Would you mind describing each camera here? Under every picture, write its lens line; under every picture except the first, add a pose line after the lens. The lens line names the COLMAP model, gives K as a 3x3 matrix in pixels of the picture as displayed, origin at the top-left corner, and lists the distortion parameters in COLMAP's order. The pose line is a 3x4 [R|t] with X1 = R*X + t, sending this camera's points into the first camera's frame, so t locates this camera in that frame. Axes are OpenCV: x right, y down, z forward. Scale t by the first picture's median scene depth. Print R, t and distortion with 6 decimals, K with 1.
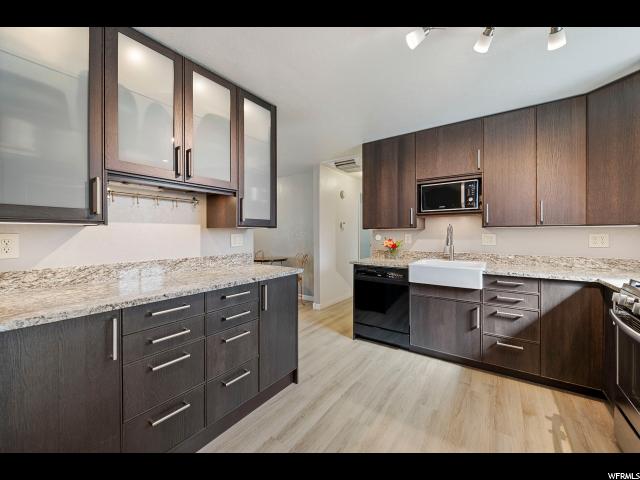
lens RADIAL K [[256.1, 0, 323.0], [0, 256.1, 235.0], [0, 0, 1]] dist [-0.001292, -0.000215]
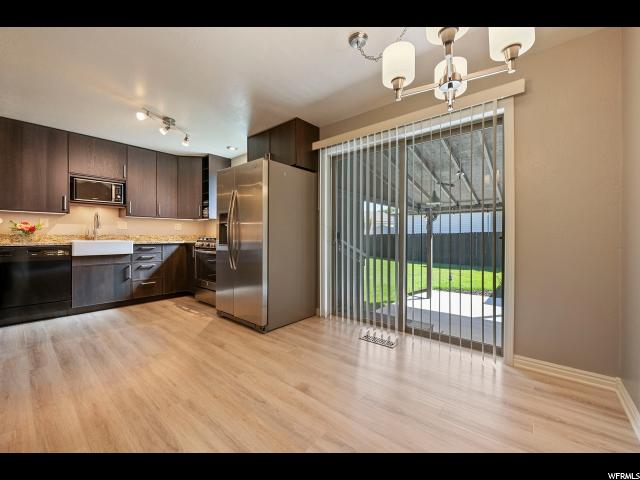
lens RADIAL K [[260.3, 0, 320.8], [0, 260.3, 237.2], [0, 0, 1]] dist [-0.002234, -0.000405]
pose [[0.097544, -0.001963, 0.995229, -0.898929], [0.002805, 0.999995, 0.001697, 0.107821], [-0.995227, 0.002626, 0.097549, -0.349861]]
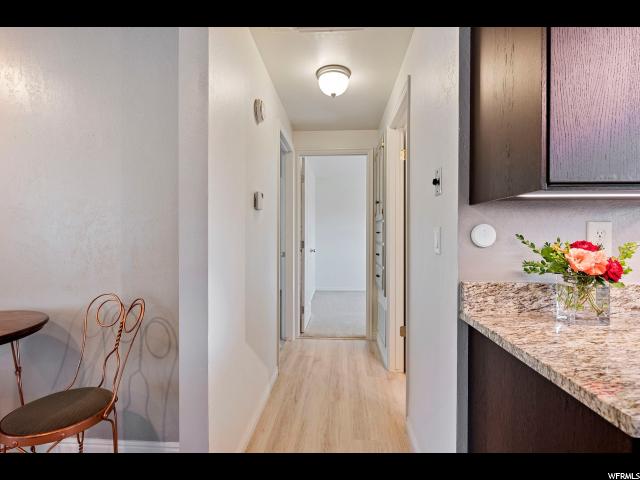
lens RADIAL K [[310.1, 0, 319.8], [0, 310.1, 235.8], [0, 0, 1]] dist [0.002493, 0.000033]
pose [[0.855531, -0.000703, 0.517752, -0.140570], [-0.000727, 0.999996, 0.002560, 0.015175], [-0.517752, -0.002567, 0.855527, 1.255003]]
